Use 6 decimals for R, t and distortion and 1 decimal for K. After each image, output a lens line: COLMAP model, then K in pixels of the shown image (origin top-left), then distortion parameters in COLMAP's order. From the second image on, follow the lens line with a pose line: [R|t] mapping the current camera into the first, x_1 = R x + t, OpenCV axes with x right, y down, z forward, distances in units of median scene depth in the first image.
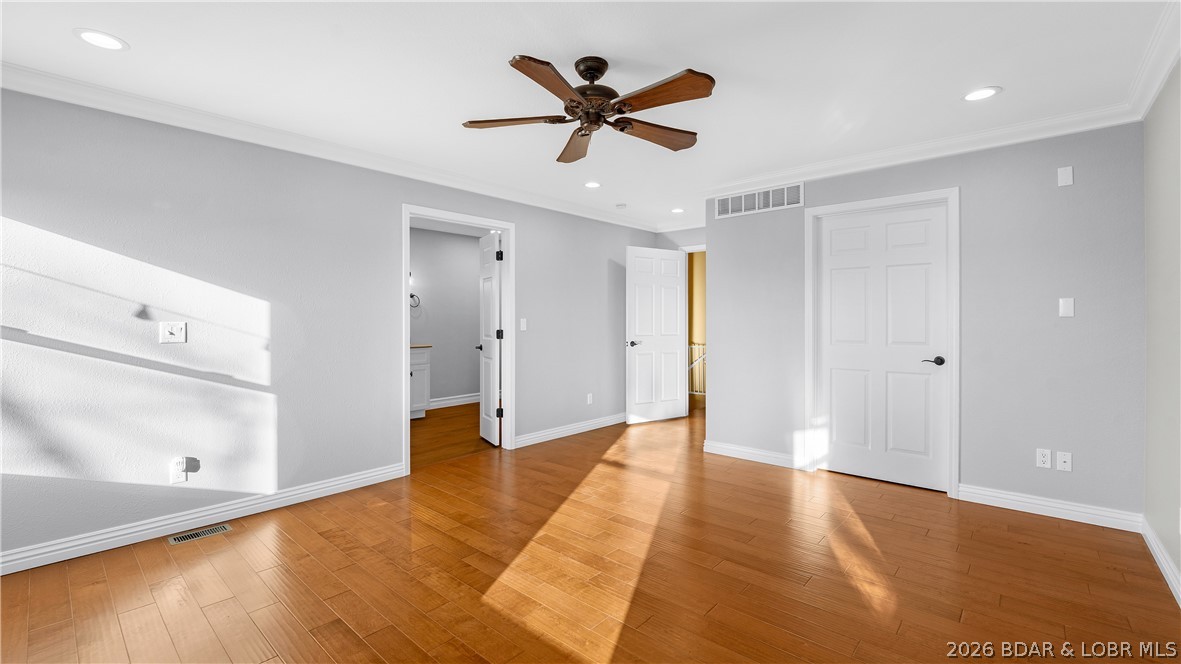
lens RADIAL K [[488.7, 0, 579.4], [0, 488.7, 316.4], [0, 0, 1]] dist [-0.024272, 0.003648]
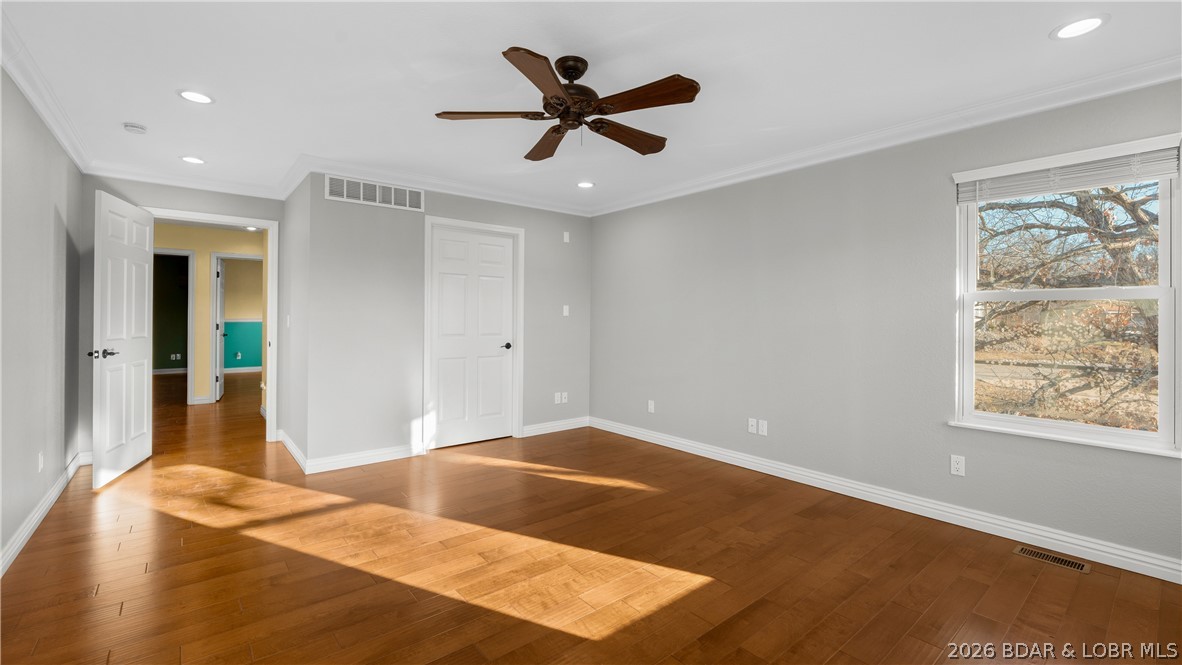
lens RADIAL K [[489.1, 0, 579.9], [0, 489.1, 316.9], [0, 0, 1]] dist [-0.024272, 0.003648]
pose [[0.162089, 0.005766, 0.986759, -0.675830], [-0.014290, 0.999892, -0.003495, 0.007568], [-0.986673, -0.013534, 0.162154, 0.574235]]
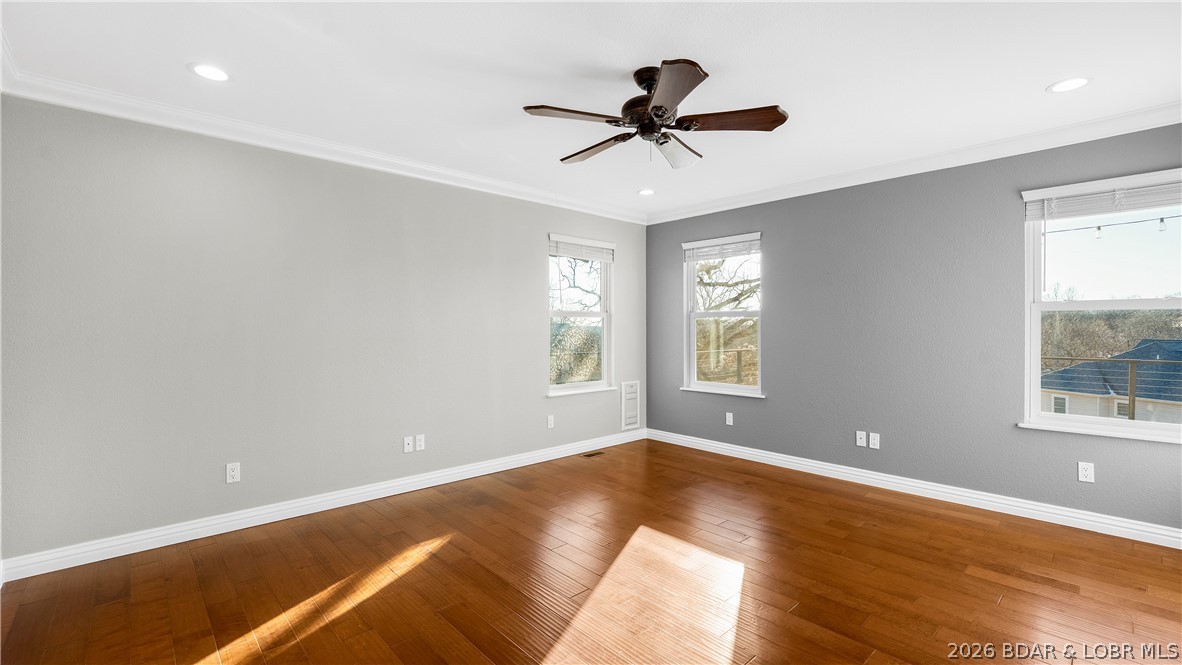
lens RADIAL K [[508.4, 0, 591.0], [0, 508.4, 332.5], [0, 0, 1]] dist [0.000298, 0.000127]
pose [[-0.995747, 0.007282, 0.091836, 0.048273], [0.006871, 0.999965, -0.004786, 0.019591], [-0.091868, -0.004135, -0.995763, 1.451020]]
